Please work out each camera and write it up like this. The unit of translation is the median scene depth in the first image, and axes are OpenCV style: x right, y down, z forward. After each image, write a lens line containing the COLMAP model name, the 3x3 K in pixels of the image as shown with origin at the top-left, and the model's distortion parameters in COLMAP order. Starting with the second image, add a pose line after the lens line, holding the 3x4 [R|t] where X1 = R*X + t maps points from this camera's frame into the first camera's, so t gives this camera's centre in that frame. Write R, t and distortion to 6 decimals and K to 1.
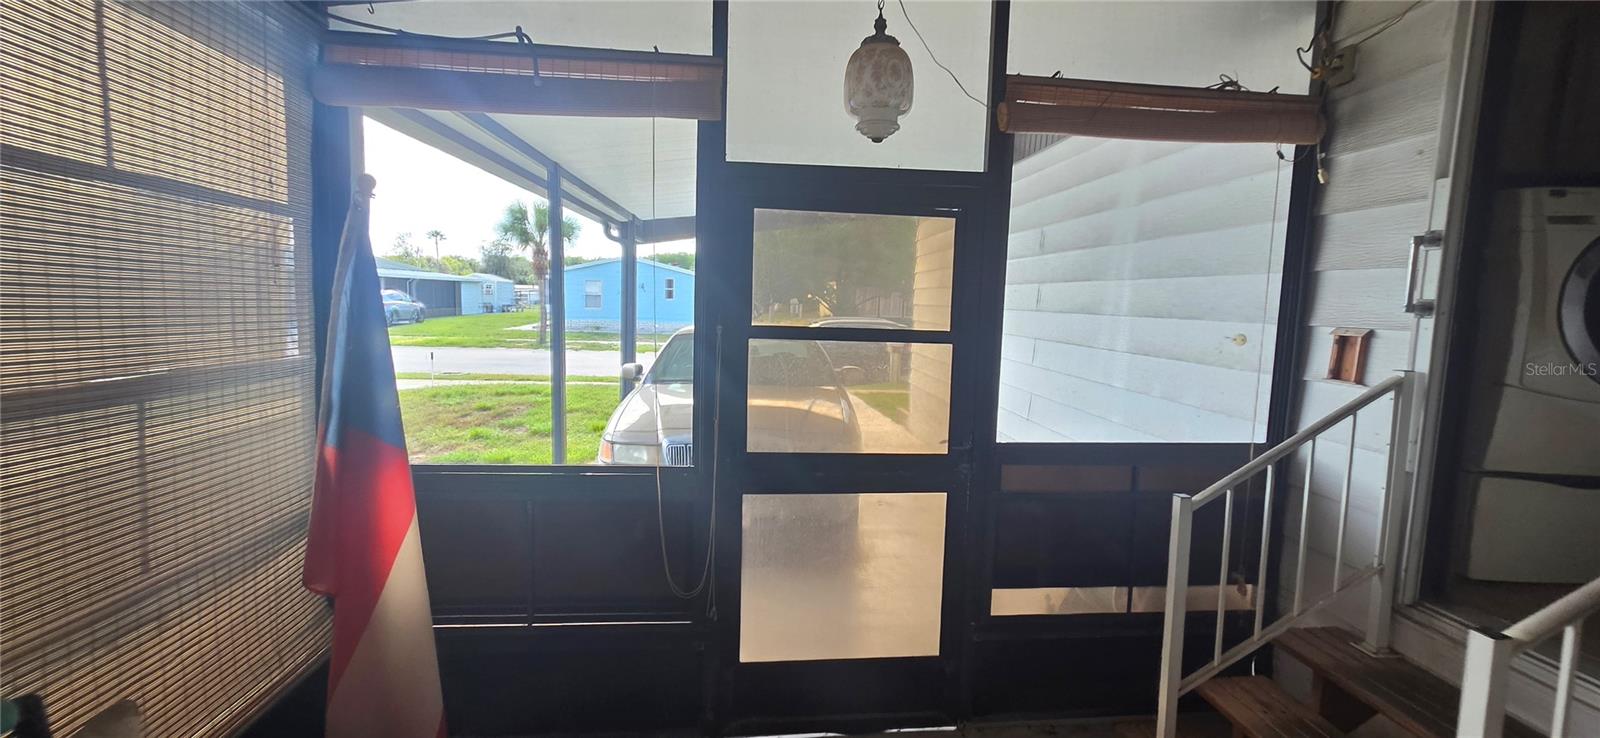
lens RADIAL K [[662.6, 0, 796.4], [0, 662.6, 366.5], [0, 0, 1]] dist [-0.000222, 0.000457]
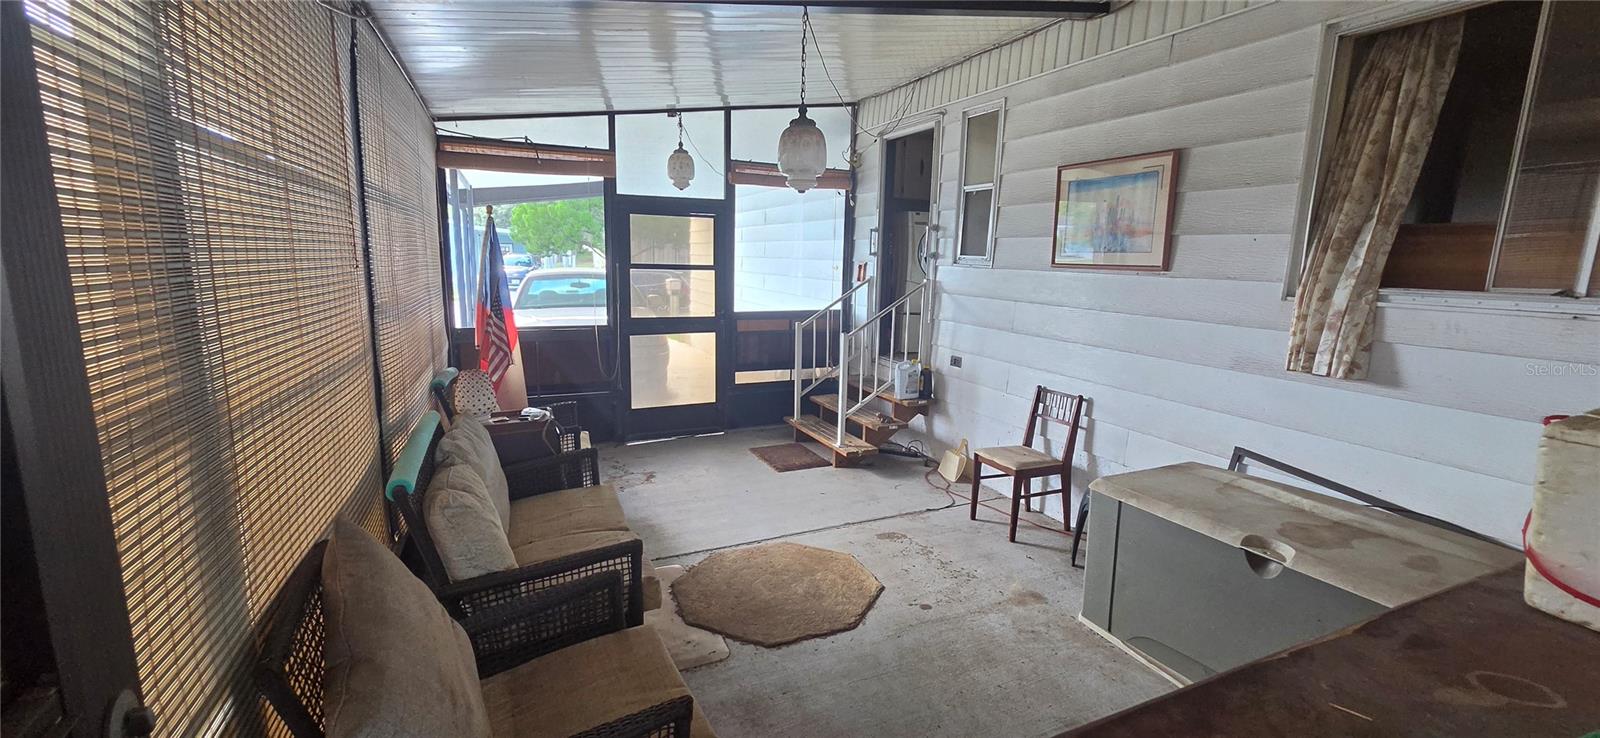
lens RADIAL K [[662.6, 0, 796.4], [0, 662.6, 366.5], [0, 0, 1]] dist [-0.000222, 0.000457]
pose [[0.944277, -0.061080, 0.323434, -0.292972], [0.037714, 0.996237, 0.078029, 0.141316], [-0.326983, -0.061483, 0.943028, -1.432593]]
